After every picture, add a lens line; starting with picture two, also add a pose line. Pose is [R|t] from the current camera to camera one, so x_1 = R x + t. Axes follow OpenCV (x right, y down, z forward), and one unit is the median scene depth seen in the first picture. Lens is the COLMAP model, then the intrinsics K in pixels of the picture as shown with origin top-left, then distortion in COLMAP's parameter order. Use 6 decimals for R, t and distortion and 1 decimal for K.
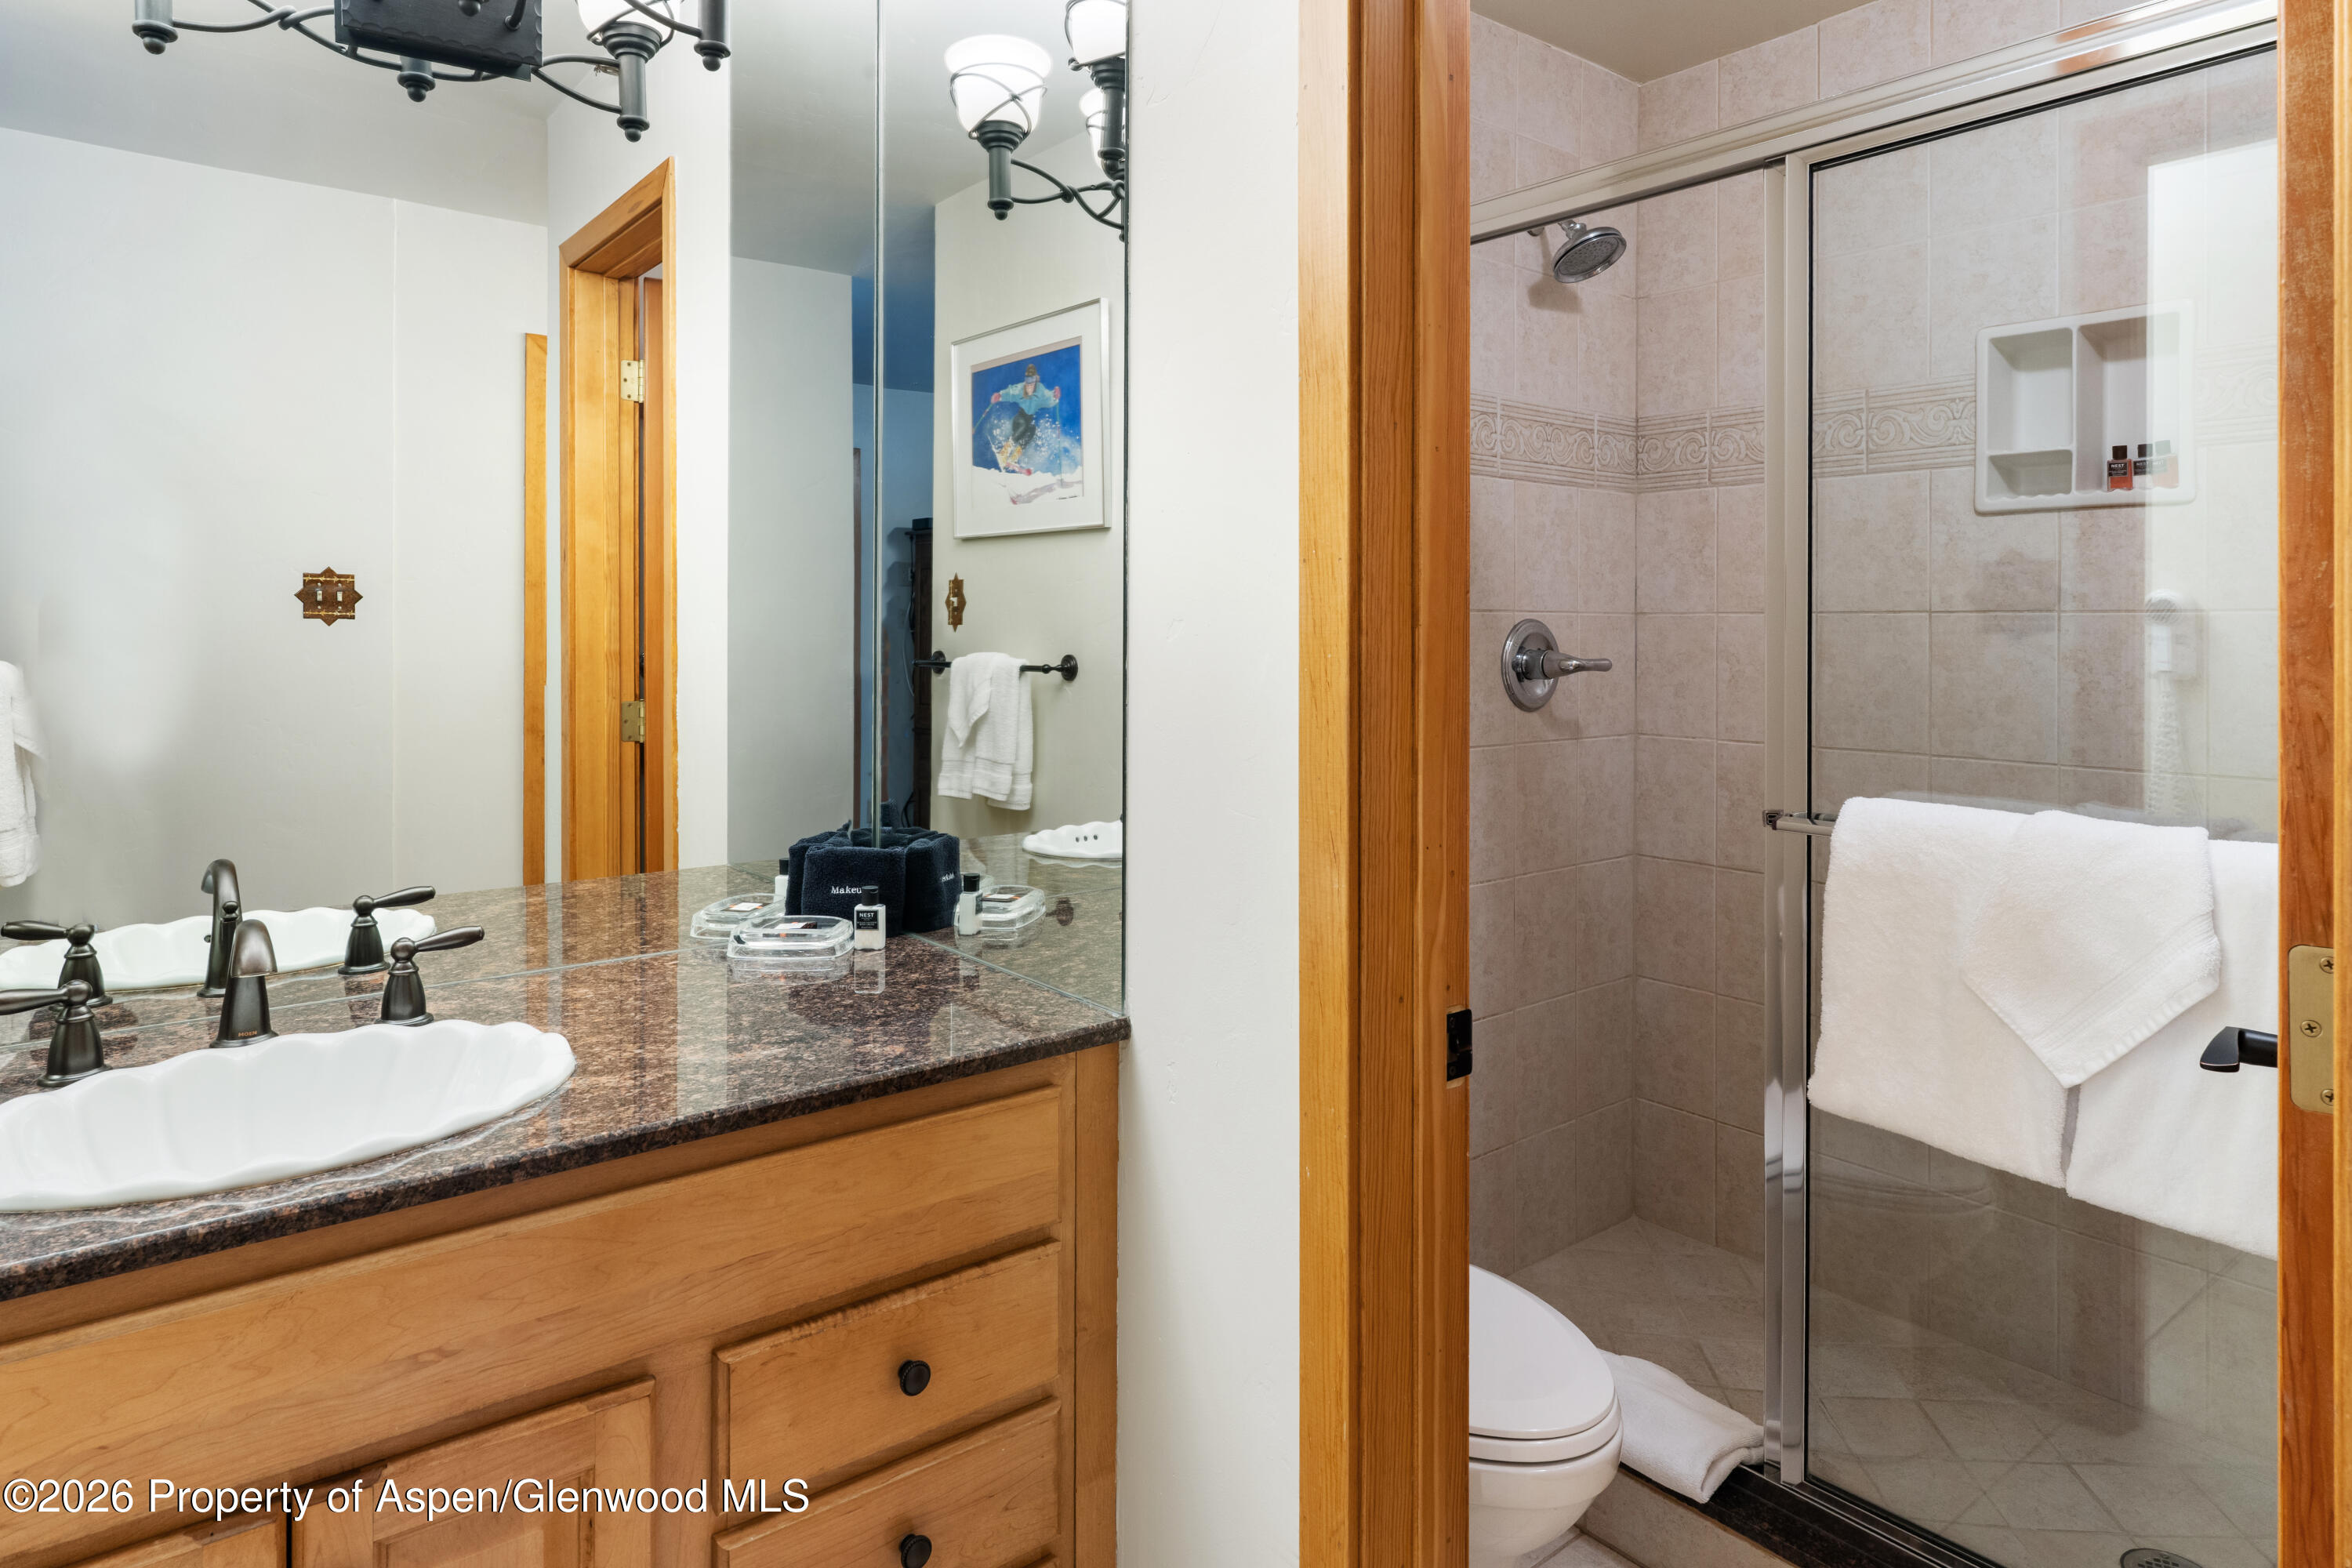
lens RADIAL K [[1368.7, 0, 1179.7], [0, 1368.7, 635.9], [0, 0, 1]] dist [0.002182, -0.000598]
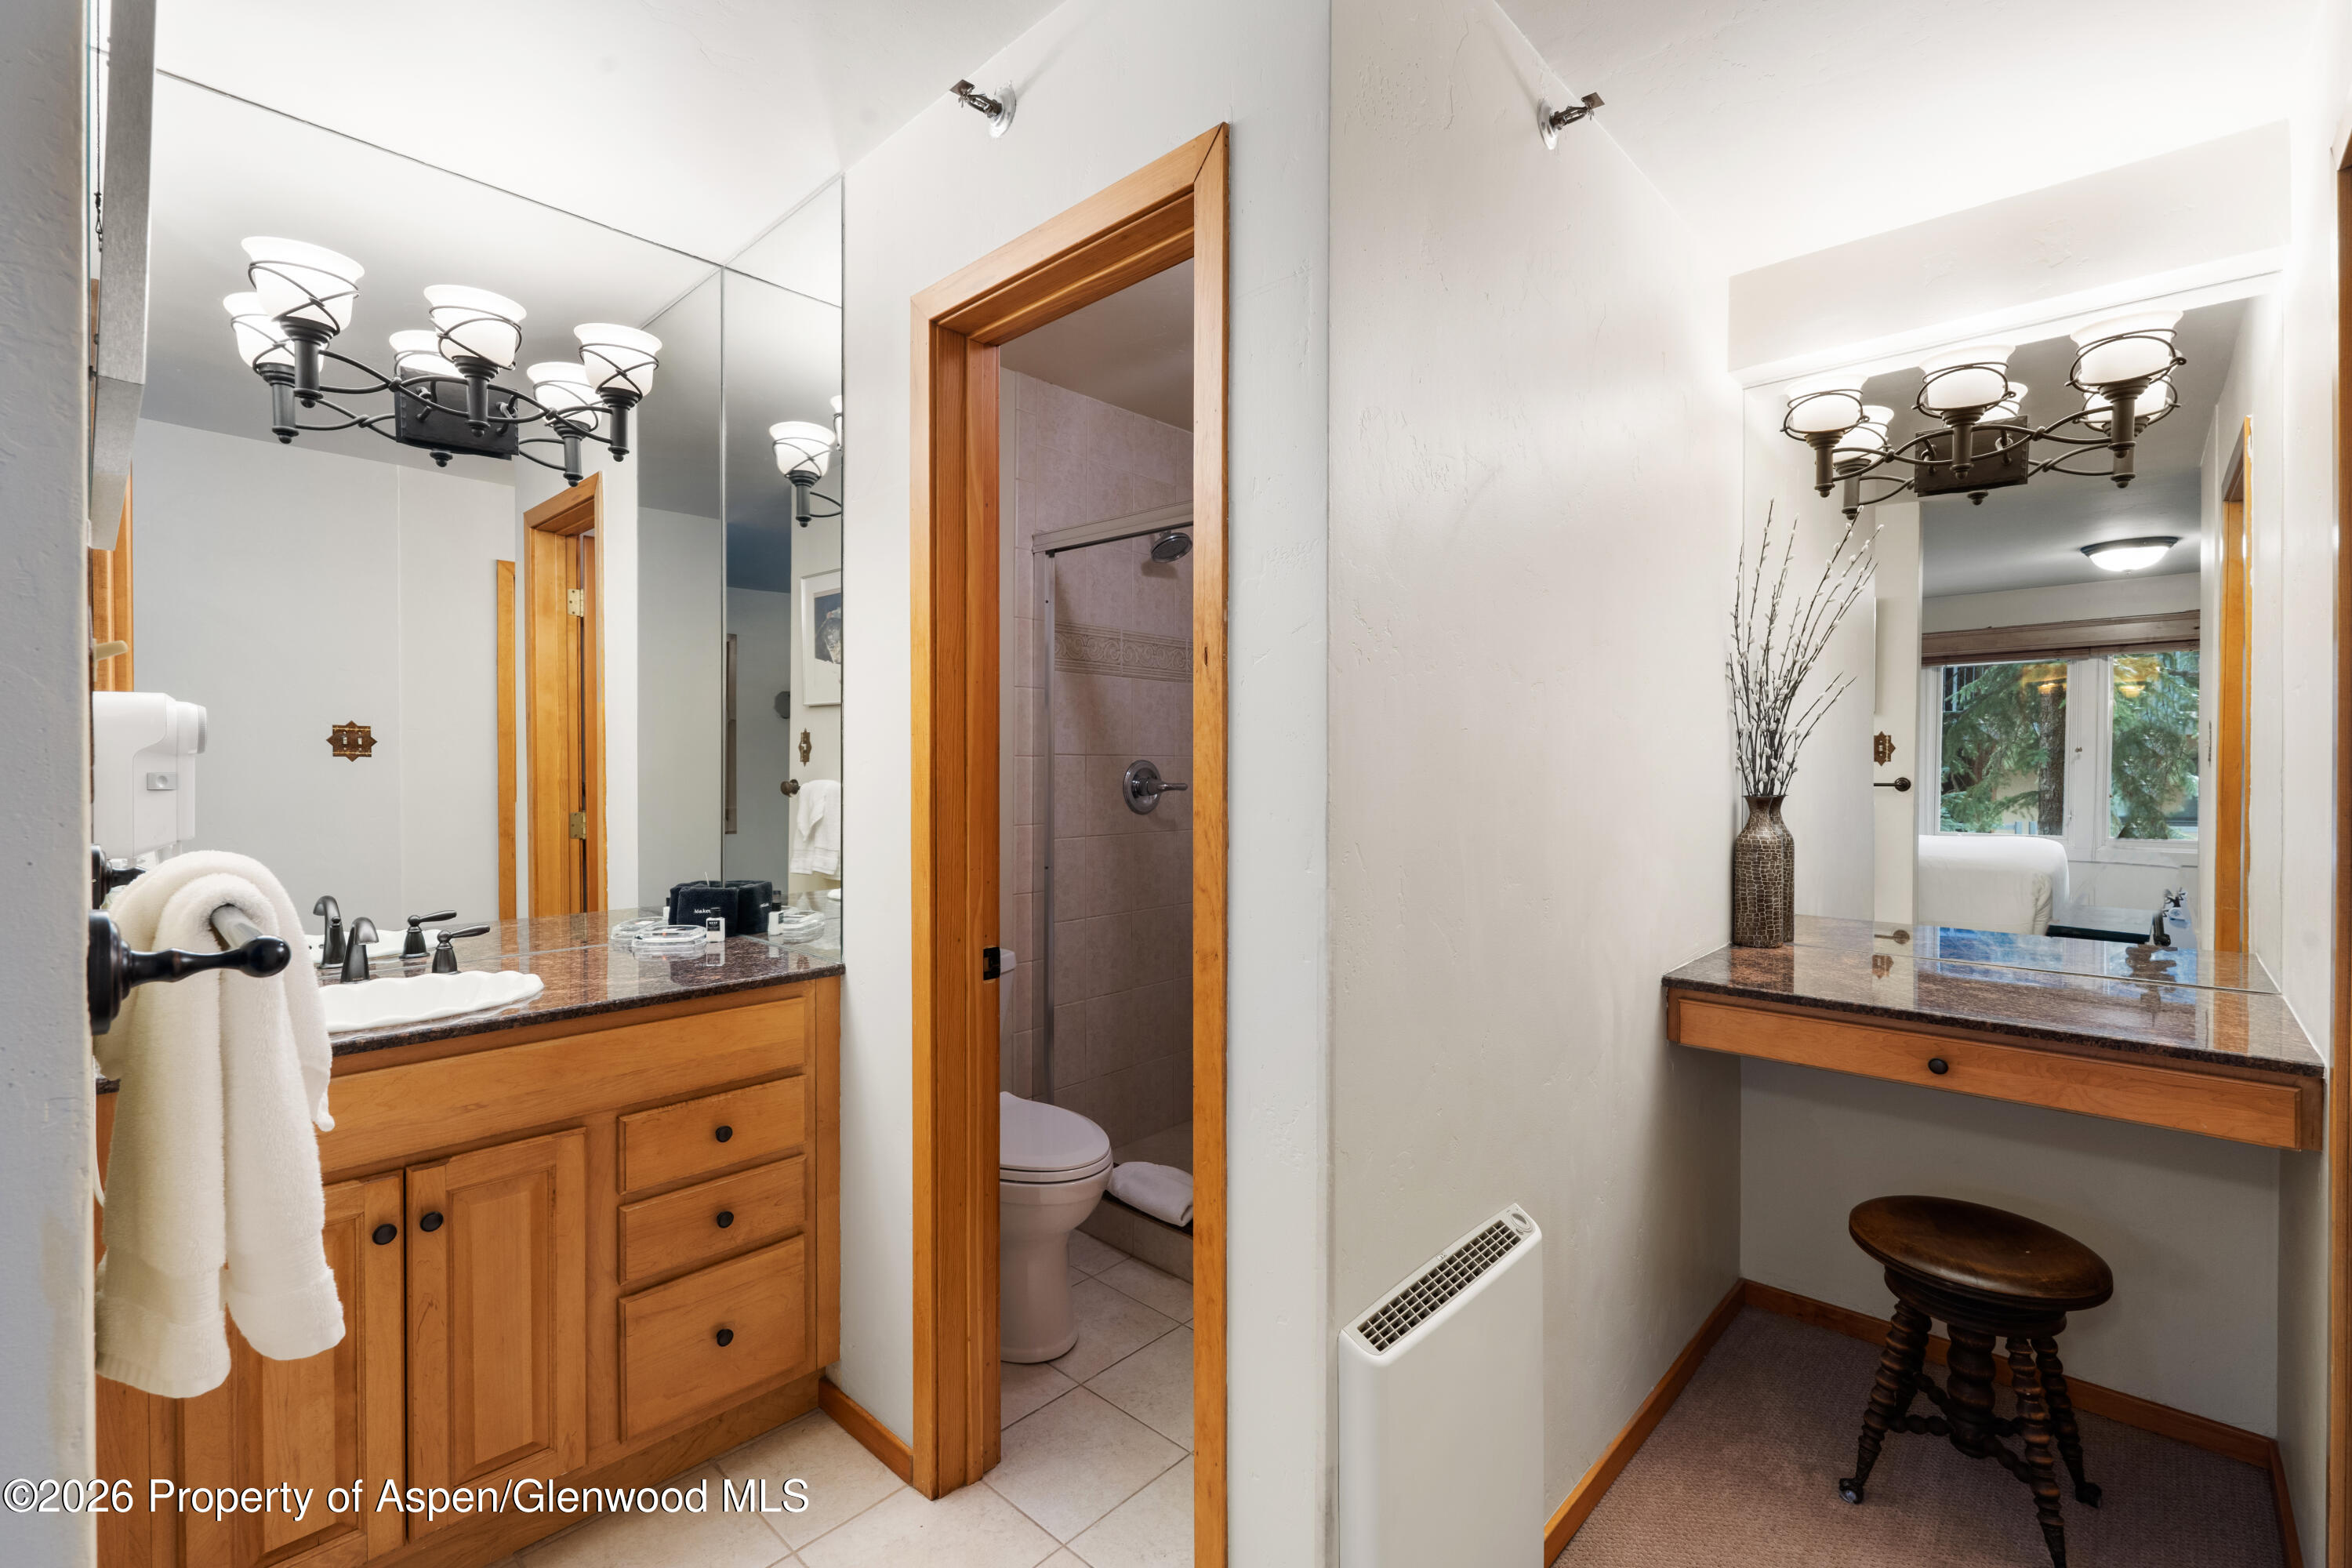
lens RADIAL K [[1030.2, 0, 1176.0], [0, 1030.2, 784.0], [0, 0, 1]] dist [-0.001597, -0.000075]
pose [[0.989732, -0.000751, 0.142934, 0.199596], [-0.001352, 0.999892, 0.014619, -0.002192], [-0.142929, -0.014662, 0.989624, -0.476619]]
